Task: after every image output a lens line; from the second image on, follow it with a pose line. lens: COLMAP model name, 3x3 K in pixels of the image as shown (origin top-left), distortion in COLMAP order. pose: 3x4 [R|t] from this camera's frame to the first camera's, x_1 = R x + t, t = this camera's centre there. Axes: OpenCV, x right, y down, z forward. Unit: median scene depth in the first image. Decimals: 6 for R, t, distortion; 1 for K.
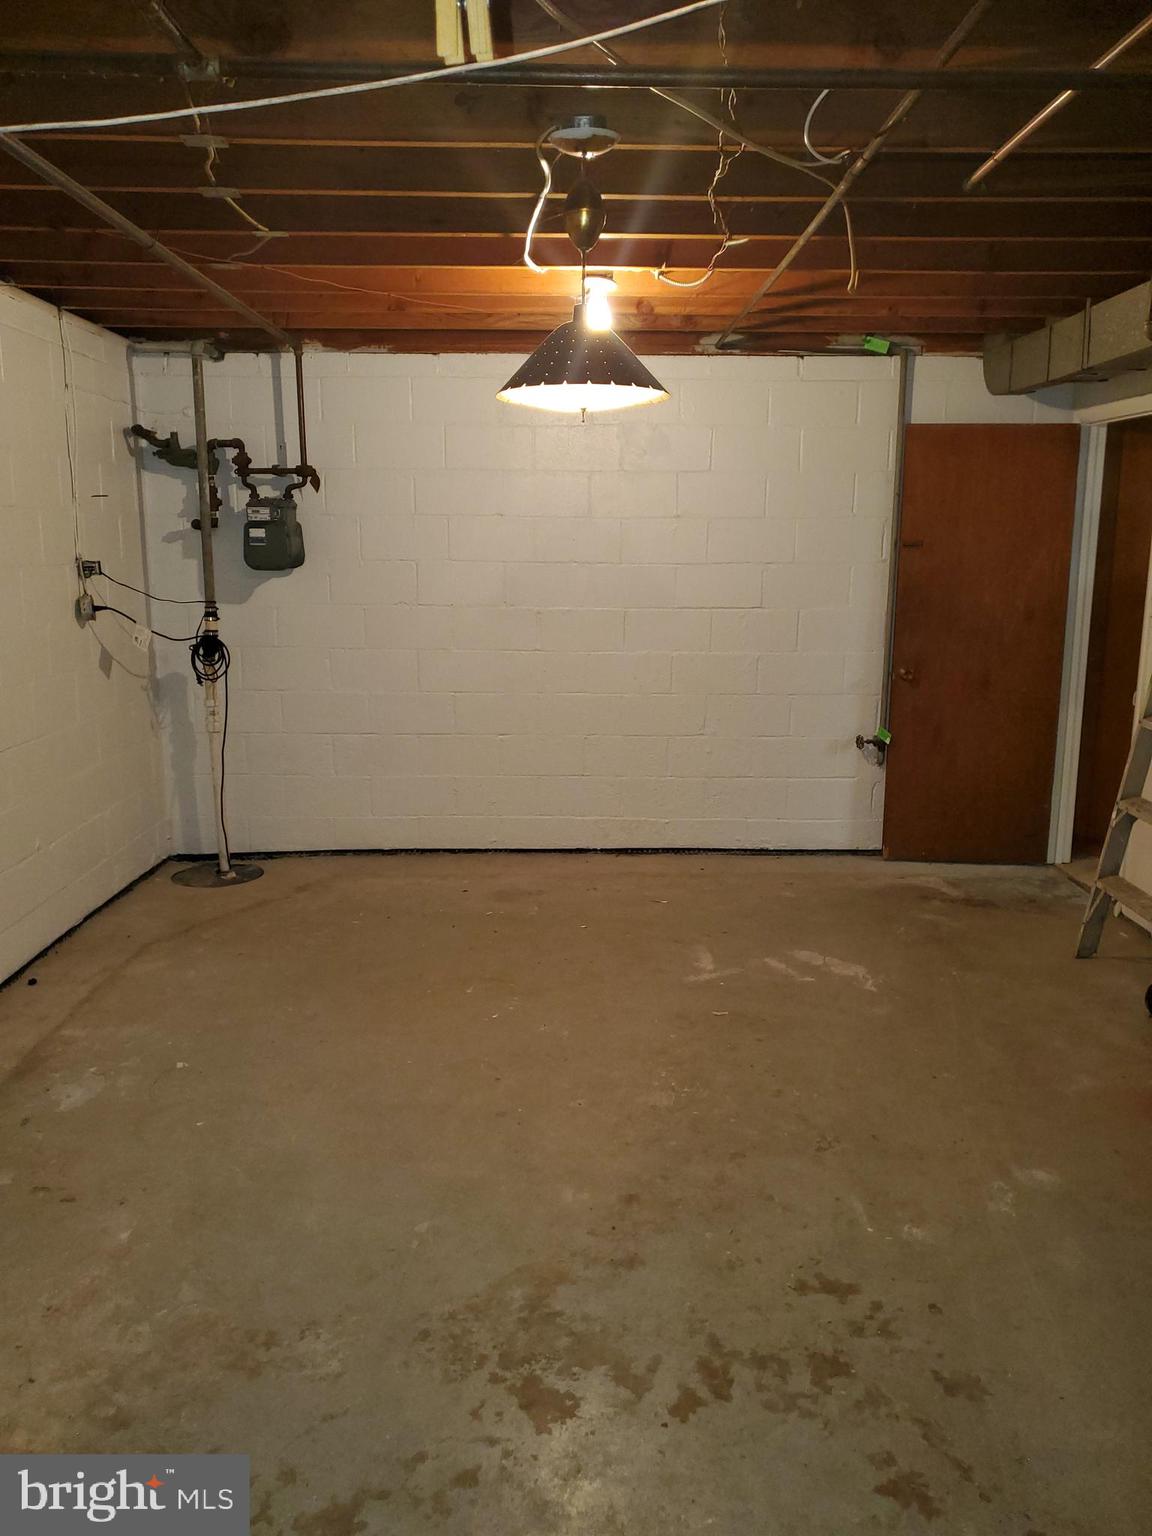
lens RADIAL K [[1186.5, 0, 576.0], [0, 1186.5, 768.0], [0, 0, 1]] dist [-0.004936, -0.000452]
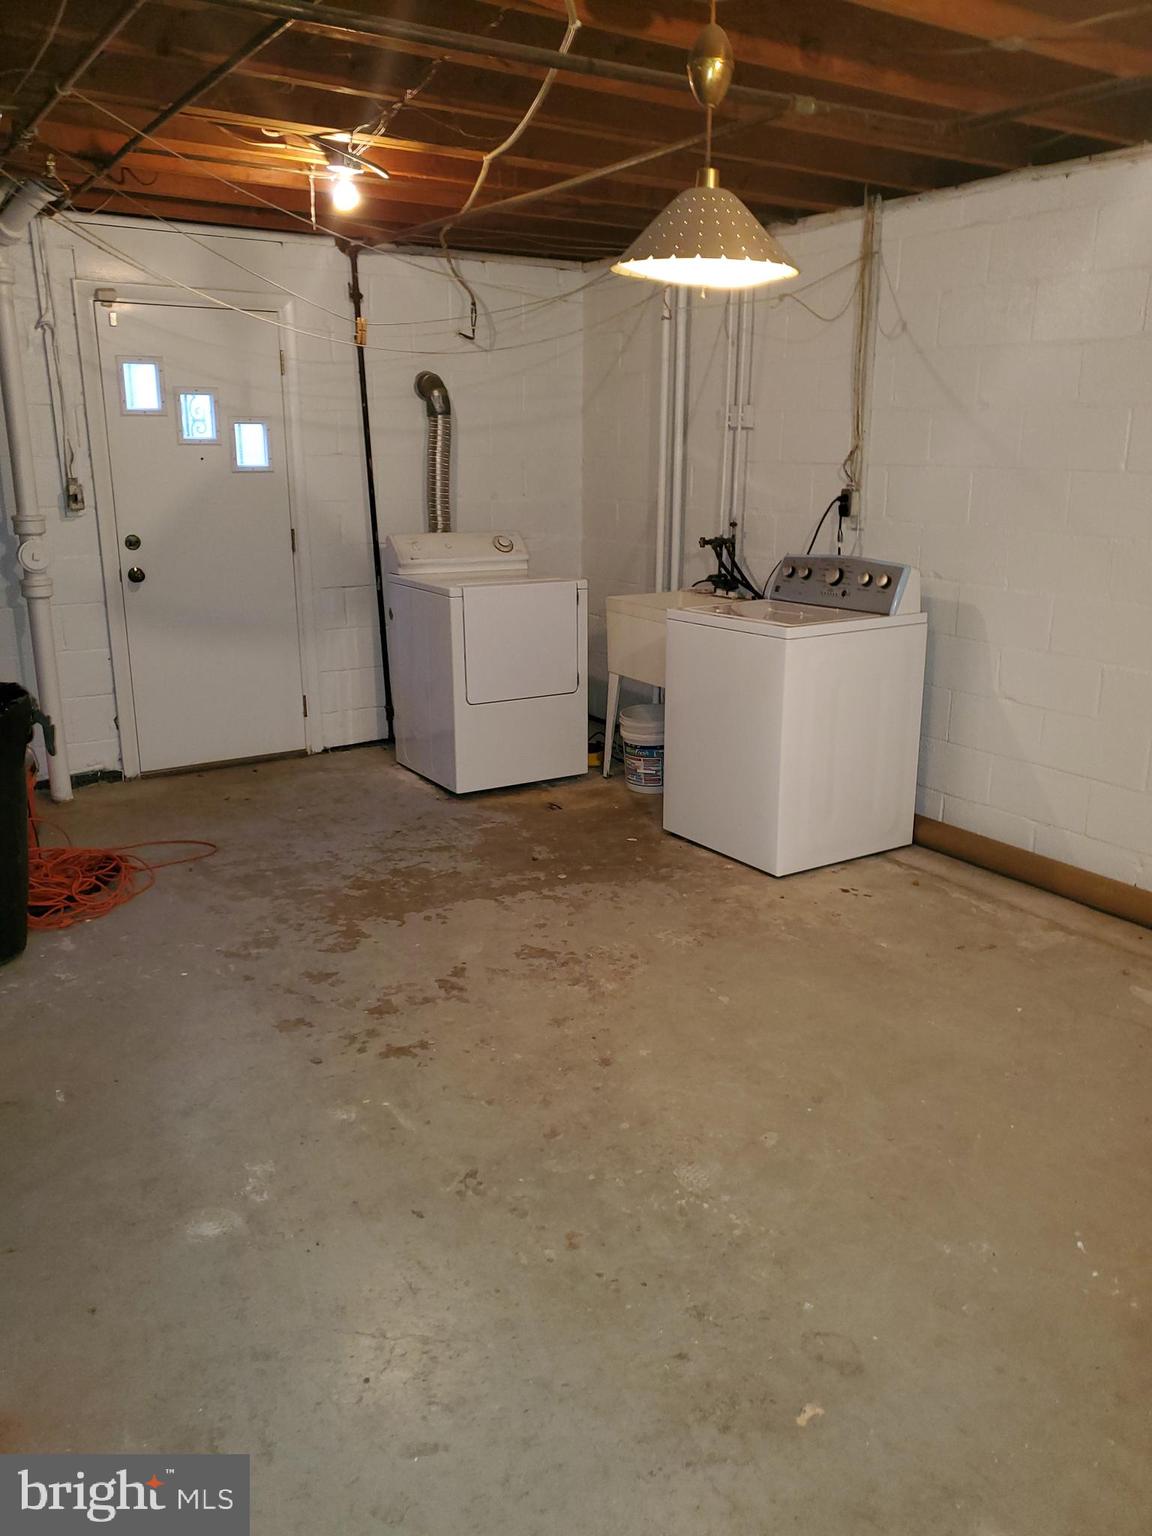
lens RADIAL K [[1186.5, 0, 576.0], [0, 1186.5, 768.0], [0, 0, 1]] dist [-0.004936, -0.000452]
pose [[-0.844546, 0.126324, -0.520369, 0.673098], [-0.123461, 0.899659, 0.418774, -0.357957], [0.521056, 0.417919, -0.744207, 1.916122]]
